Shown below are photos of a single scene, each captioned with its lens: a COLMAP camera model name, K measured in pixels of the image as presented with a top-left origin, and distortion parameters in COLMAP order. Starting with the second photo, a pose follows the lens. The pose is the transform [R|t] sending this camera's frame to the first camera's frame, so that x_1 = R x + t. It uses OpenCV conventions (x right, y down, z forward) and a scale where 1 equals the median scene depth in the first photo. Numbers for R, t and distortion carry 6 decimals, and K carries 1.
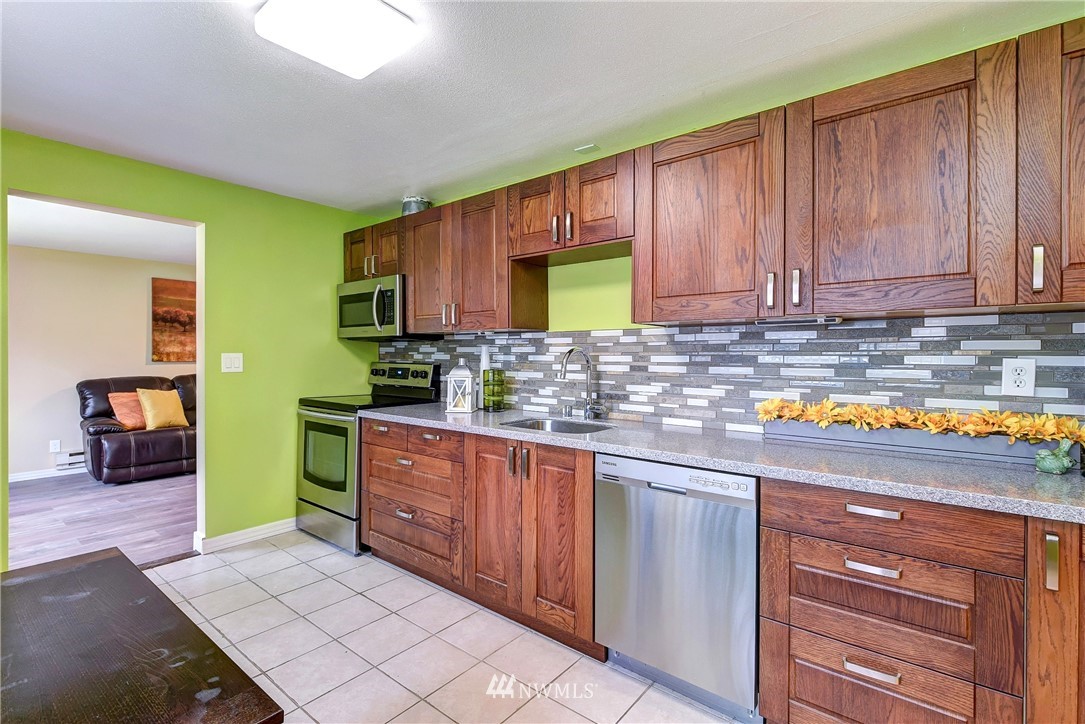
lens RADIAL K [[494.4, 0, 533.6], [0, 494.4, 357.9], [0, 0, 1]] dist [0.023881, -0.021377]
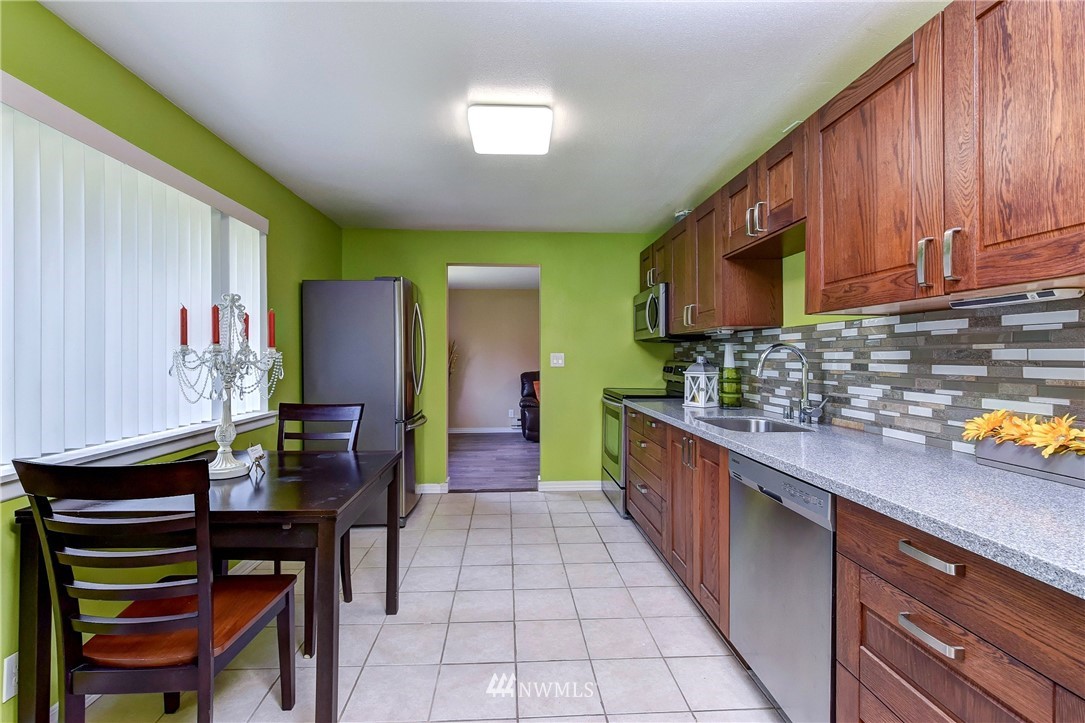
lens RADIAL K [[480.5, 0, 539.8], [0, 480.5, 357.8], [0, 0, 1]] dist [0.001617, 0.000282]
pose [[0.683524, -0.000072, -0.729928, 0.378788], [-0.002743, 0.999993, -0.002667, 0.008125], [0.729922, 0.003825, 0.683519, 0.044351]]
